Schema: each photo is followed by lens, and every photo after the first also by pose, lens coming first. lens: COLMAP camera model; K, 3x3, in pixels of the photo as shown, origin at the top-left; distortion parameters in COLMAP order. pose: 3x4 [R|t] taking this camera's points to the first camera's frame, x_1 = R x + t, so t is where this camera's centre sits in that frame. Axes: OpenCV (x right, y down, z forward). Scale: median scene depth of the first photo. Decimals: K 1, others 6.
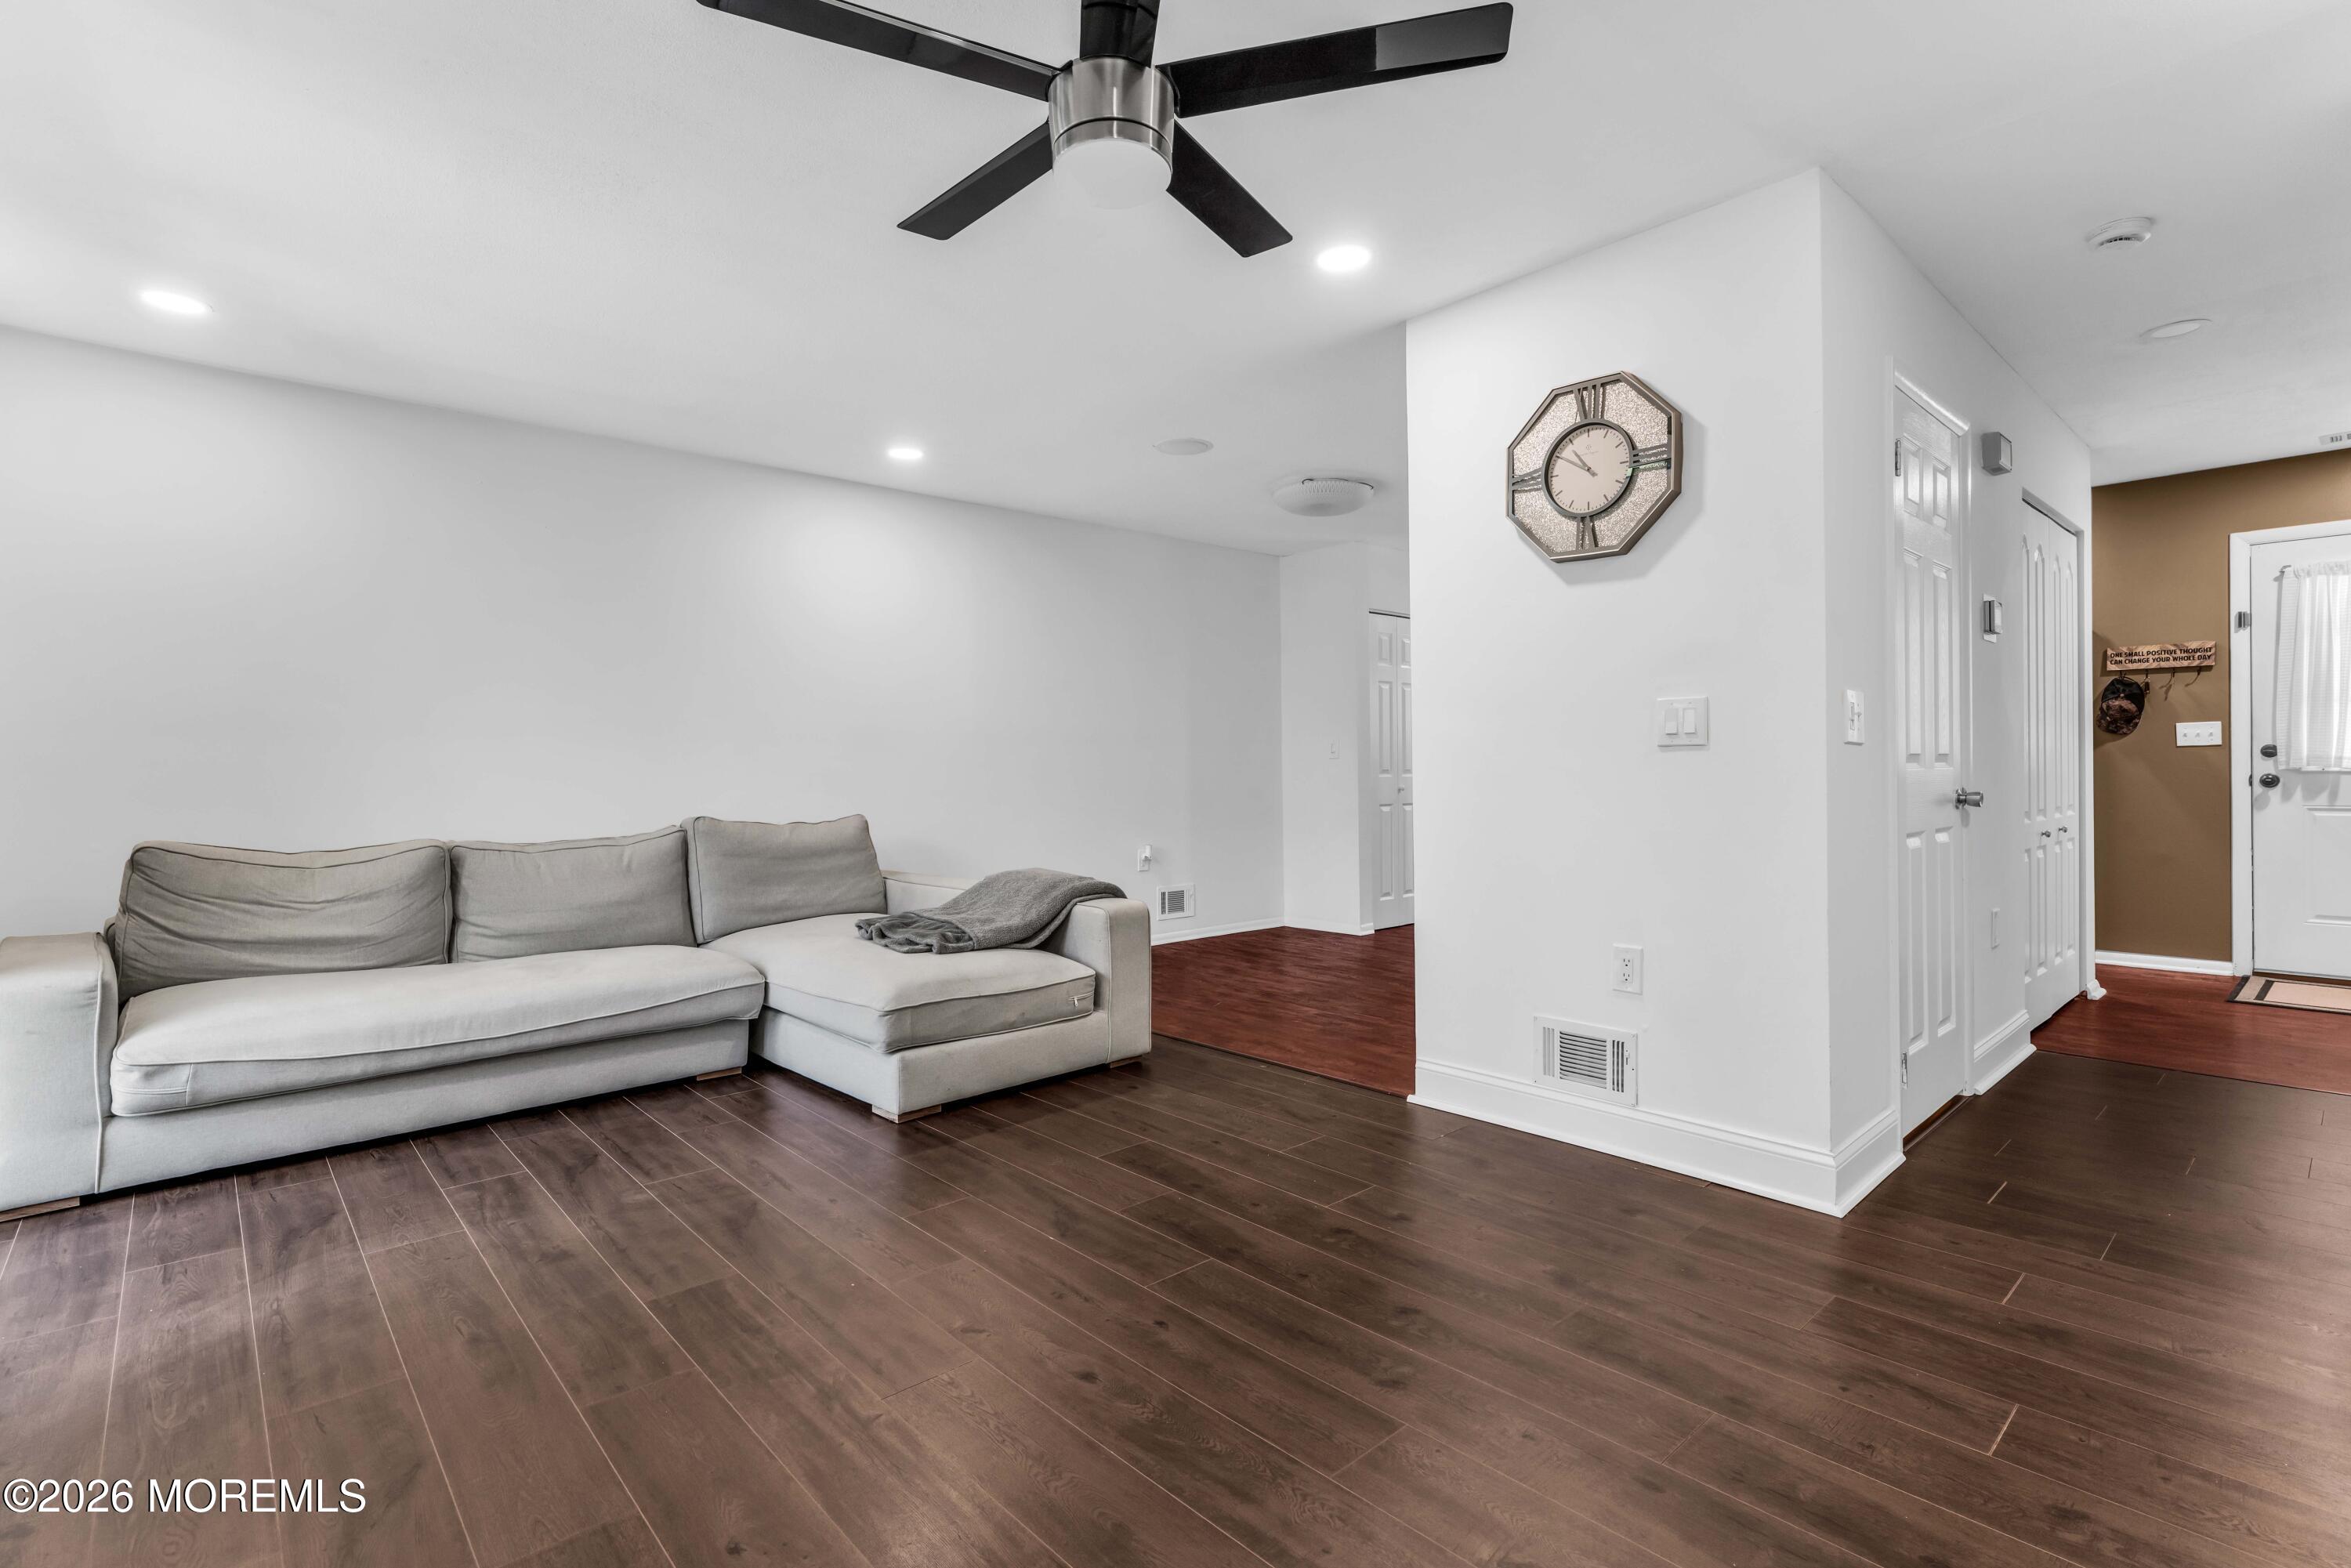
lens RADIAL K [[1089.8, 0, 1169.1], [0, 1089.8, 785.6], [0, 0, 1]] dist [-0.001488, -0.001108]
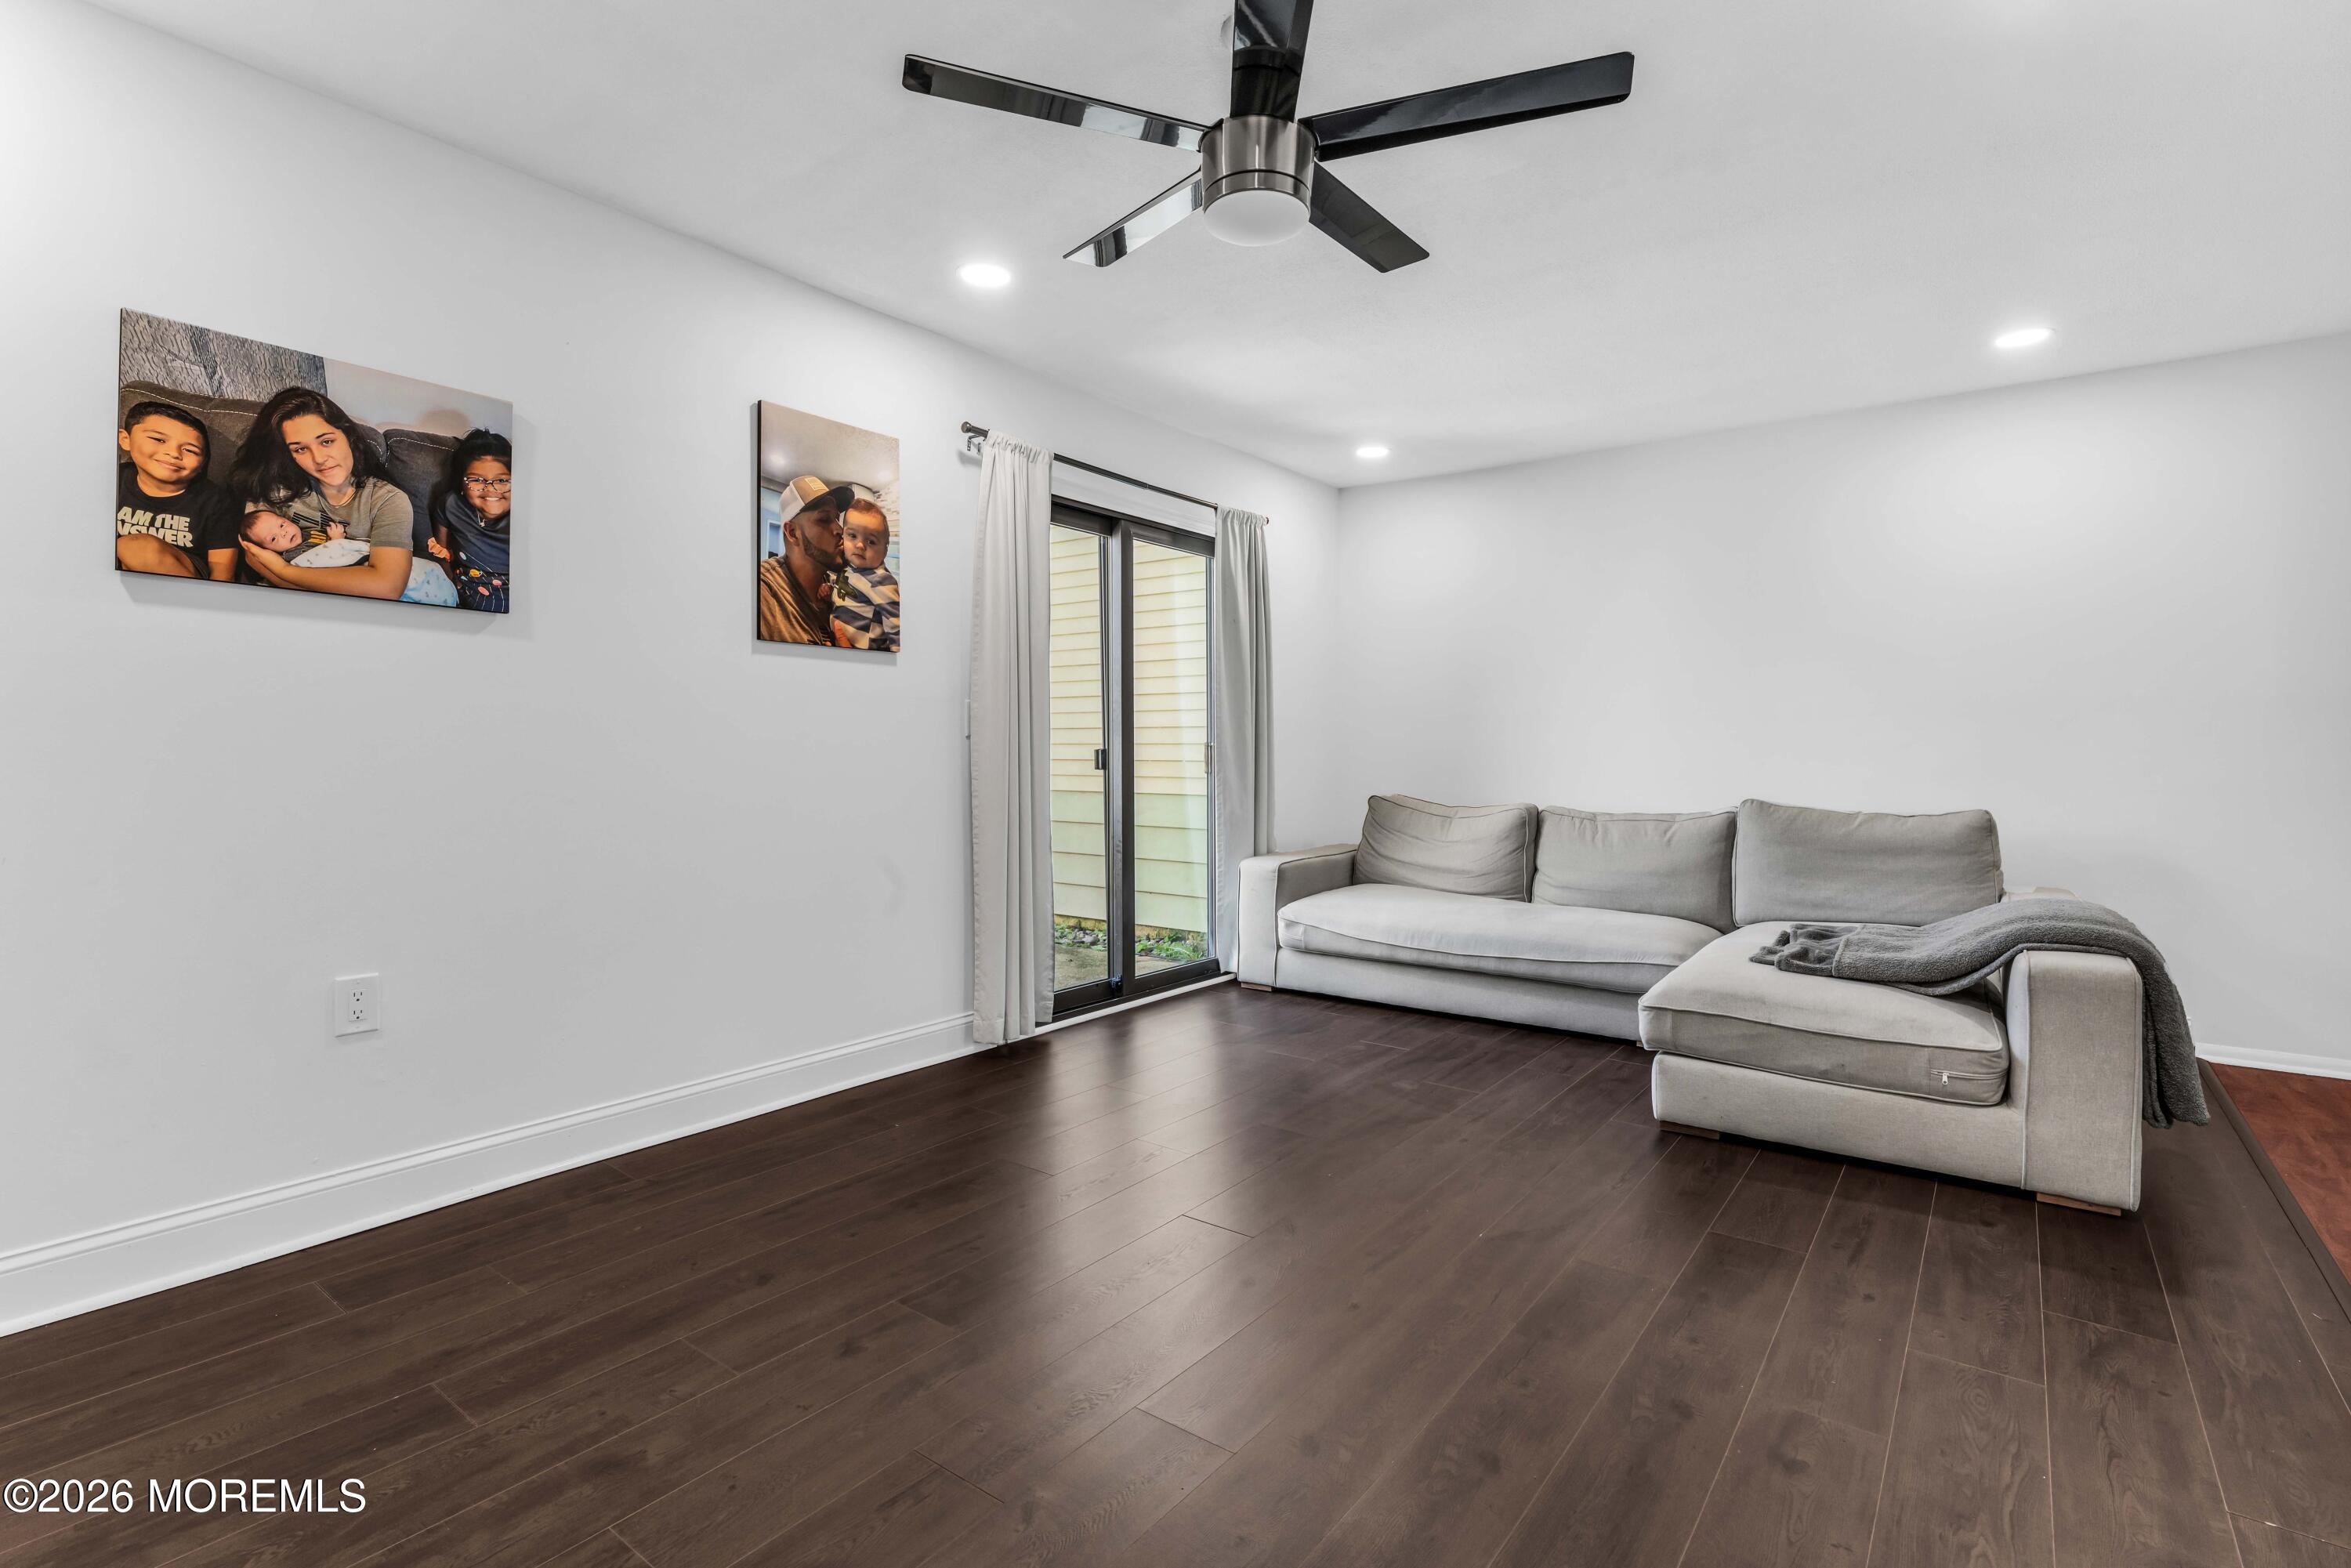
lens RADIAL K [[1103.6, 0, 1167.6], [0, 1103.6, 780.0], [0, 0, 1]] dist [-0.000825, -0.001306]
pose [[0.186111, 0.036057, -0.981867, 0.572502], [-0.023055, 0.999211, 0.032324, -0.011521], [0.982258, 0.016622, 0.186796, 0.384765]]
